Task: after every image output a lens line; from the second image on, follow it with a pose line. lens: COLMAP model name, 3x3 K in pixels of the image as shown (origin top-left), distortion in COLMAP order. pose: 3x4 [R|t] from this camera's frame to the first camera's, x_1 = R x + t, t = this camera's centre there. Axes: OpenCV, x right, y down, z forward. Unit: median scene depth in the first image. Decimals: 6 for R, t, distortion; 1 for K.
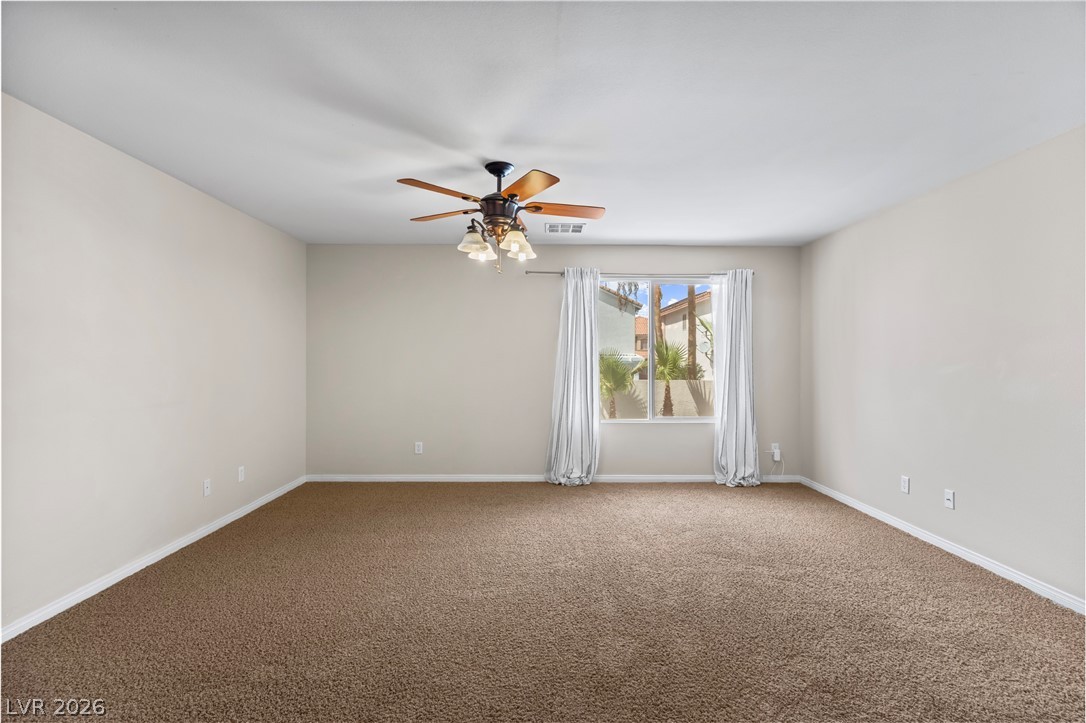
lens RADIAL K [[518.6, 0, 544.9], [0, 518.6, 358.8], [0, 0, 1]] dist [0.002630, 0.001311]
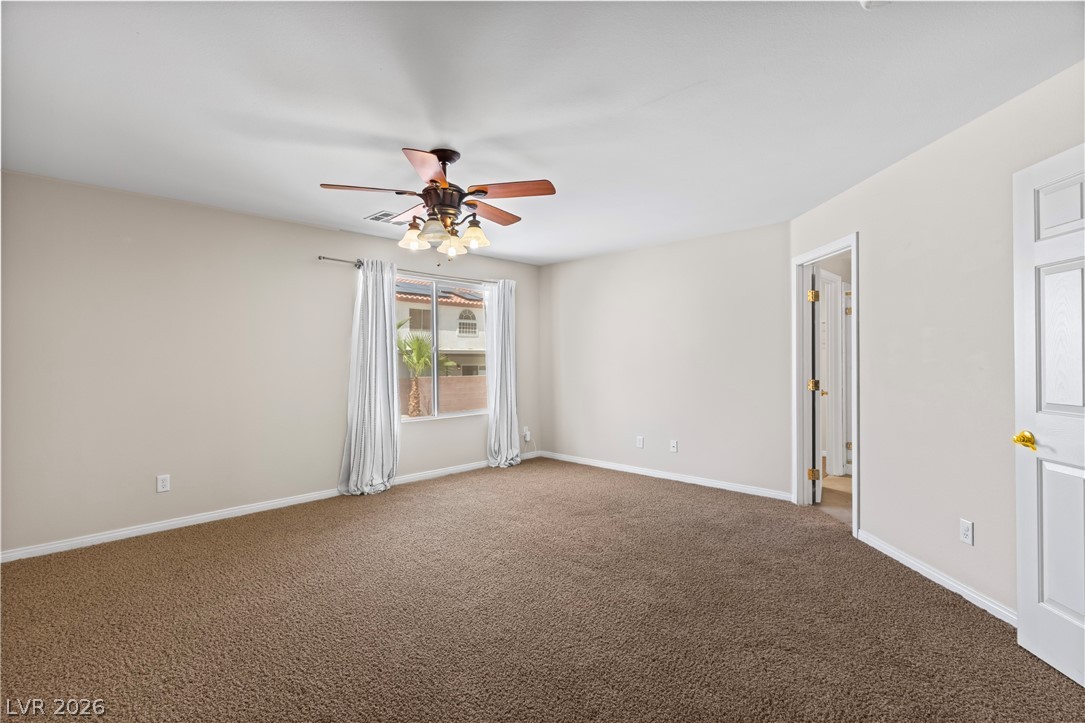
lens RADIAL K [[518.1, 0, 544.6], [0, 518.1, 360.6], [0, 0, 1]] dist [0.002630, 0.001311]
pose [[0.697552, -0.008279, 0.716486, -0.397893], [0.004356, 0.999964, 0.007314, 0.000326], [-0.716521, -0.001981, 0.697563, 0.129902]]
